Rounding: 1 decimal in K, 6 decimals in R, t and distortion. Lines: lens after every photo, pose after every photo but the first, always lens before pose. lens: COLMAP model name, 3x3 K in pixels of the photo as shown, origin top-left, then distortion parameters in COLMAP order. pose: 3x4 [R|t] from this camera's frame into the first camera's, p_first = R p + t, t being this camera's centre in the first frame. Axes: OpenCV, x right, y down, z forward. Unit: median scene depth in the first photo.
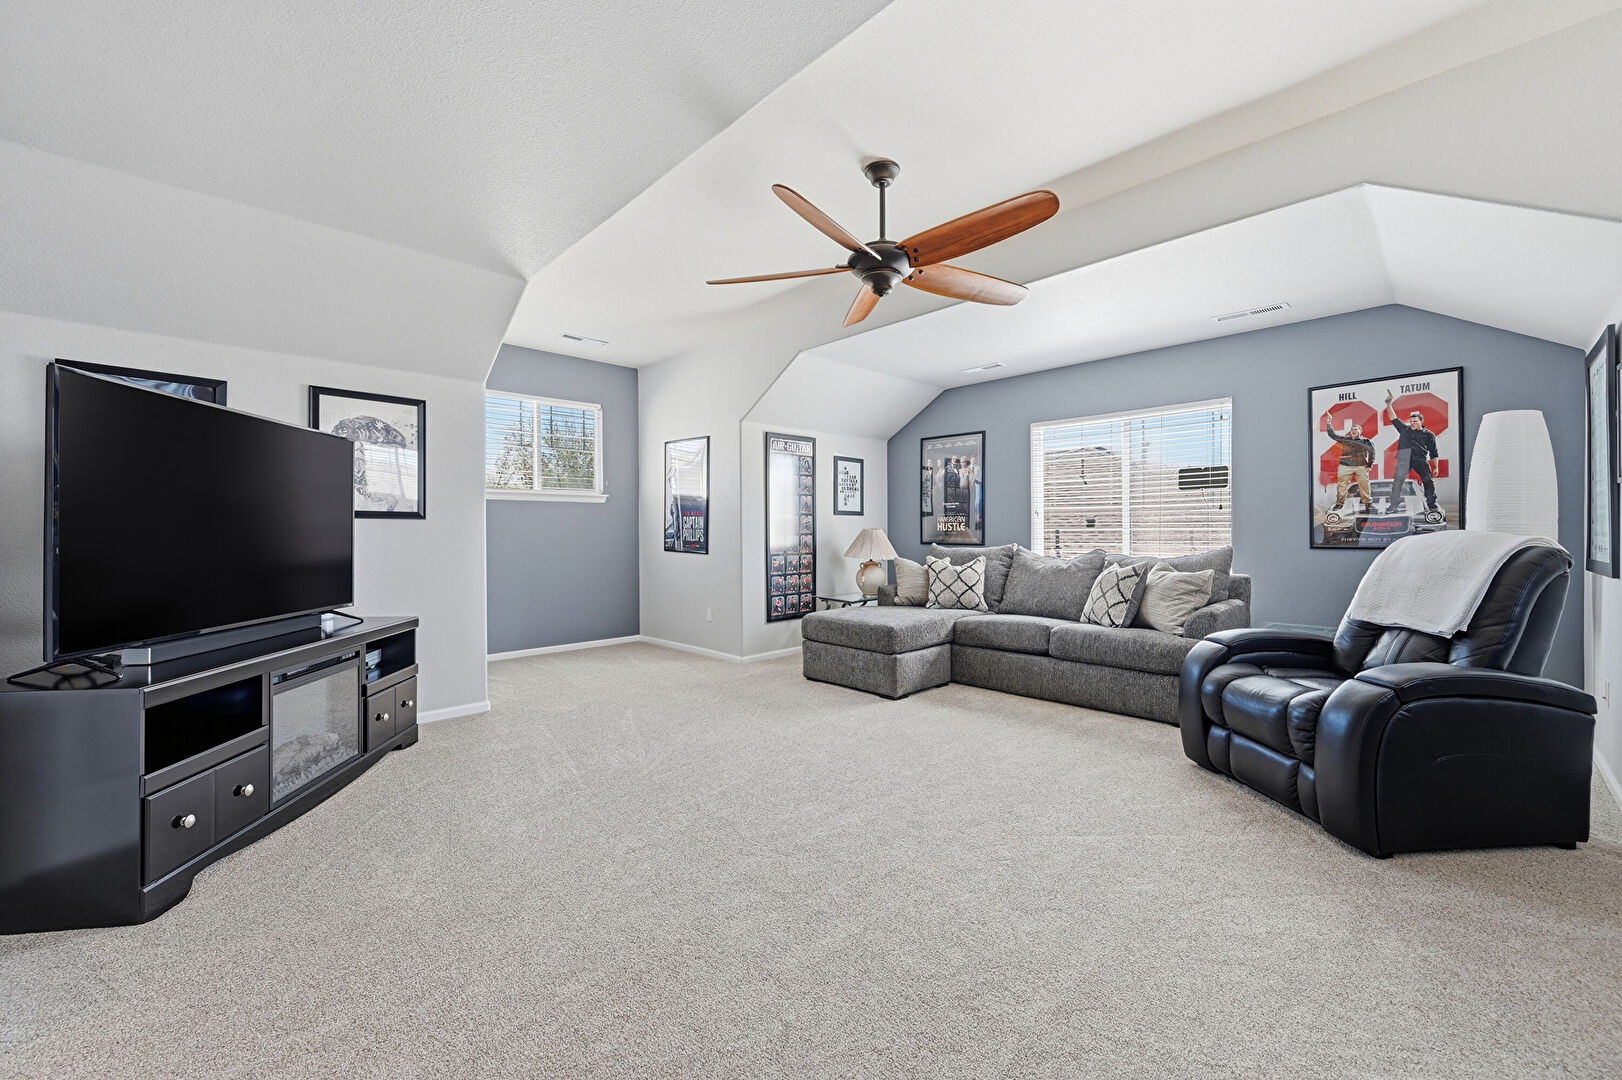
lens RADIAL K [[657.4, 0, 813.6], [0, 657.4, 543.0], [0, 0, 1]] dist [-0.001422, -0.000003]
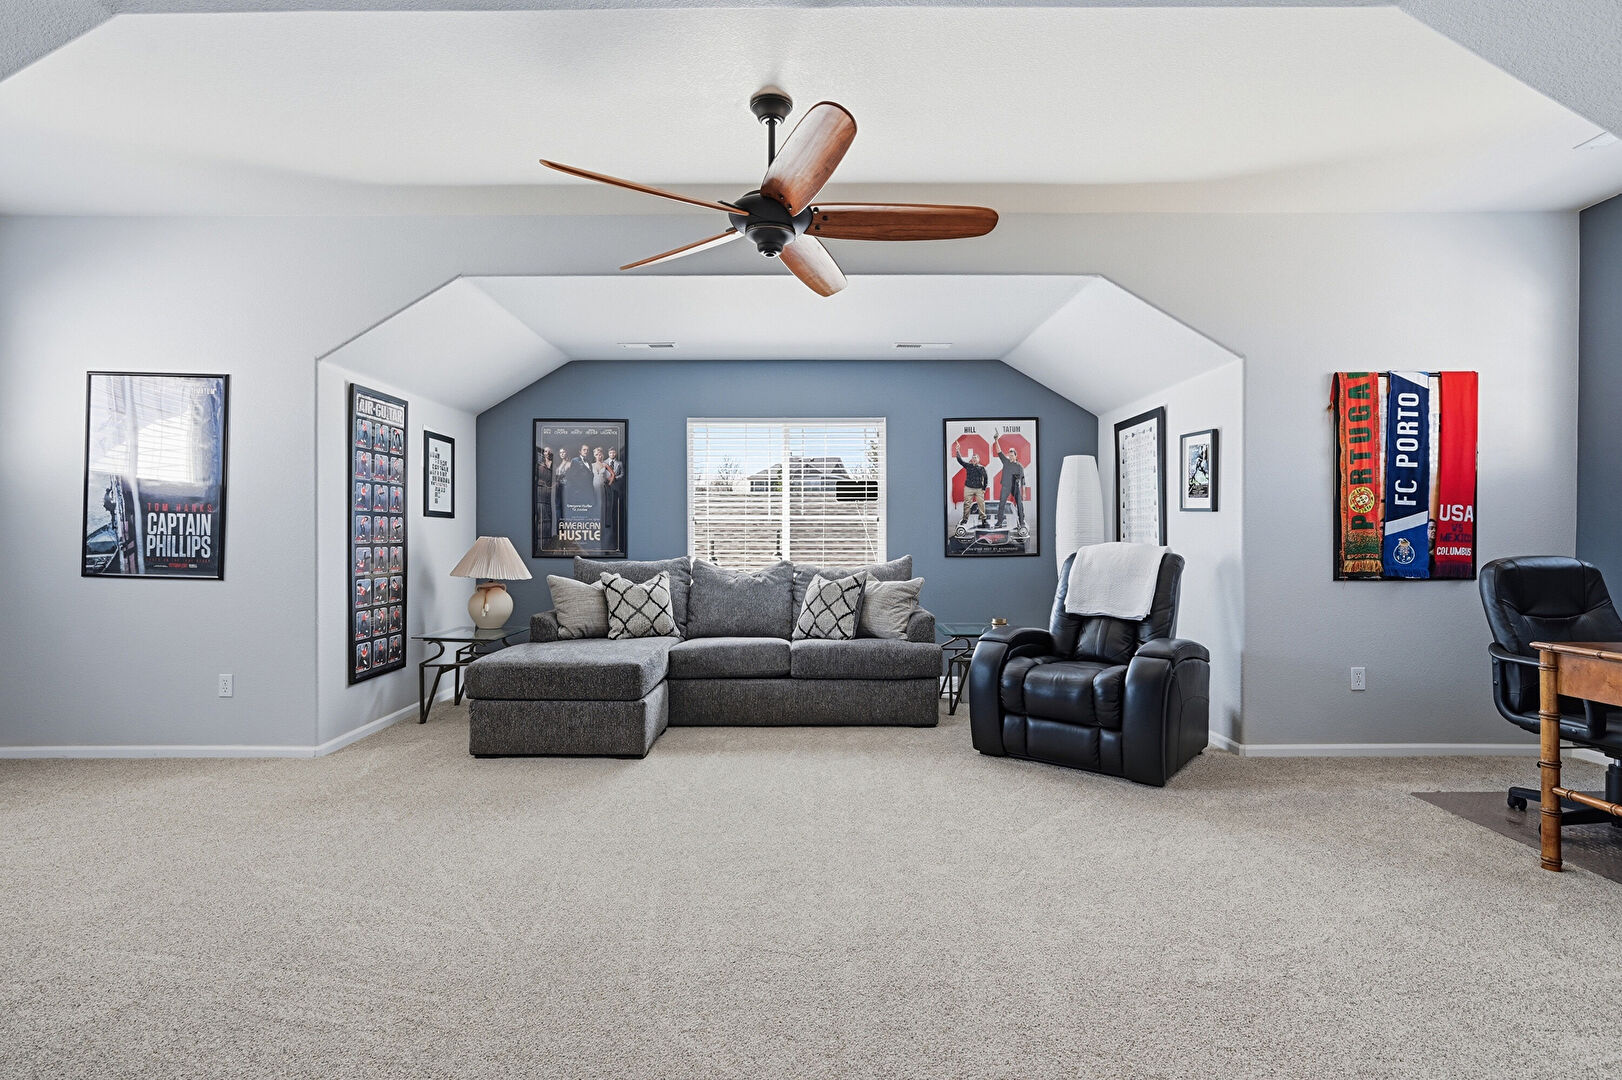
lens RADIAL K [[794.5, 0, 813.1], [0, 794.5, 541.6], [0, 0, 1]] dist [-0.006142, 0.000253]
pose [[0.691000, 0.001961, 0.722852, -0.400124], [0.009248, 0.999891, -0.011553, -0.004660], [-0.722795, 0.014668, 0.690907, 0.192937]]
